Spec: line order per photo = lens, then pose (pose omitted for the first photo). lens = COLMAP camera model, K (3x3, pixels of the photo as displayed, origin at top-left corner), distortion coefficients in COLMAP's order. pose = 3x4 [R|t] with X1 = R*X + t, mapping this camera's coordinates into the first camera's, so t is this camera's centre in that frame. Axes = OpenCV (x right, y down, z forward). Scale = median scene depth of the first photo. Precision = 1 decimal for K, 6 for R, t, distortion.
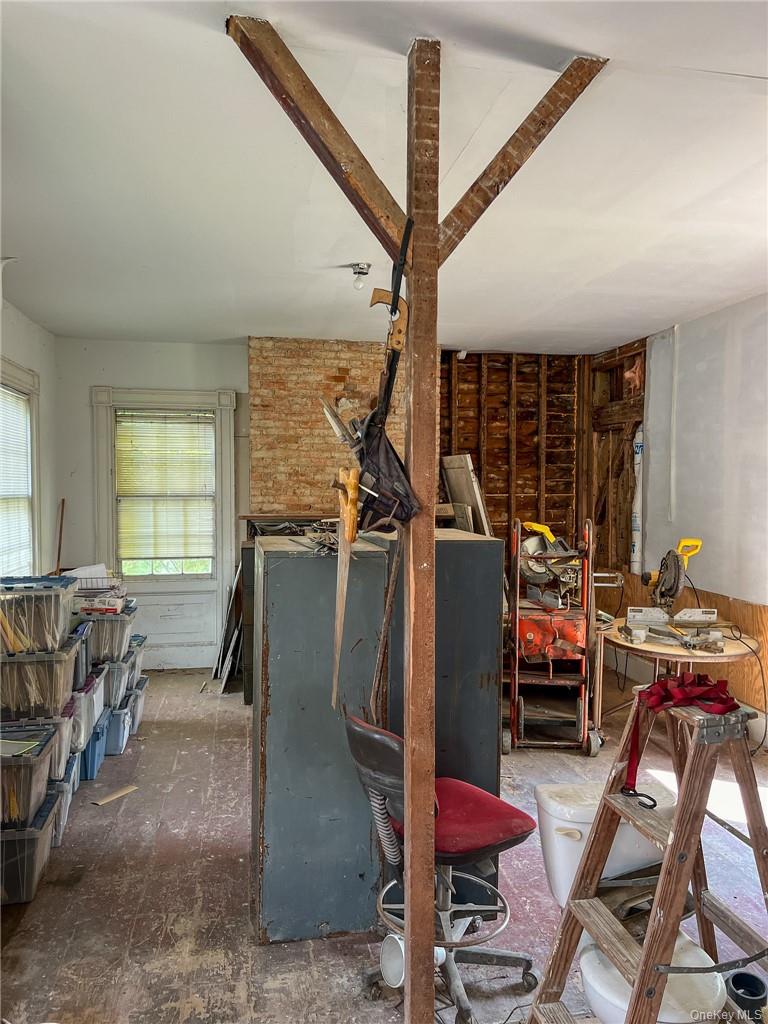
lens RADIAL K [[771.4, 0, 382.3], [0, 771.4, 517.0], [0, 0, 1]] dist [0.053257, -0.014125]
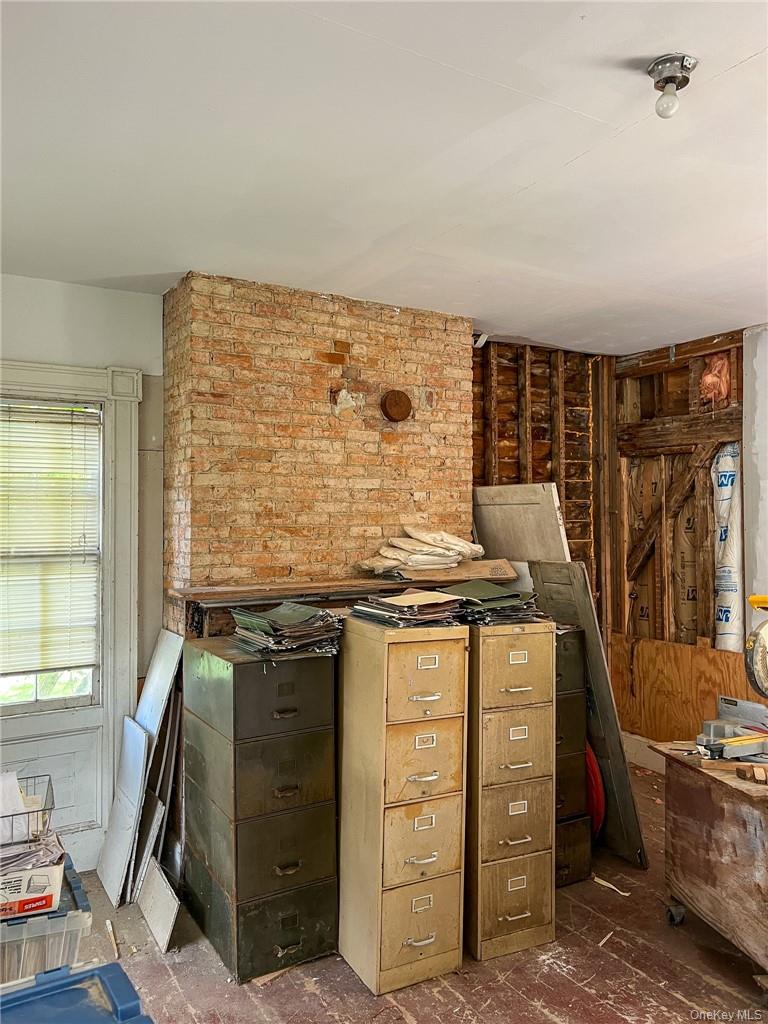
lens RADIAL K [[771.4, 0, 387.4], [0, 771.4, 504.5], [0, 0, 1]] dist [0.053257, -0.014125]
pose [[0.937368, 0.000944, 0.348341, -0.228204], [0.021304, 0.997969, -0.060033, -0.025946], [-0.347690, 0.063695, 0.935444, 0.419292]]
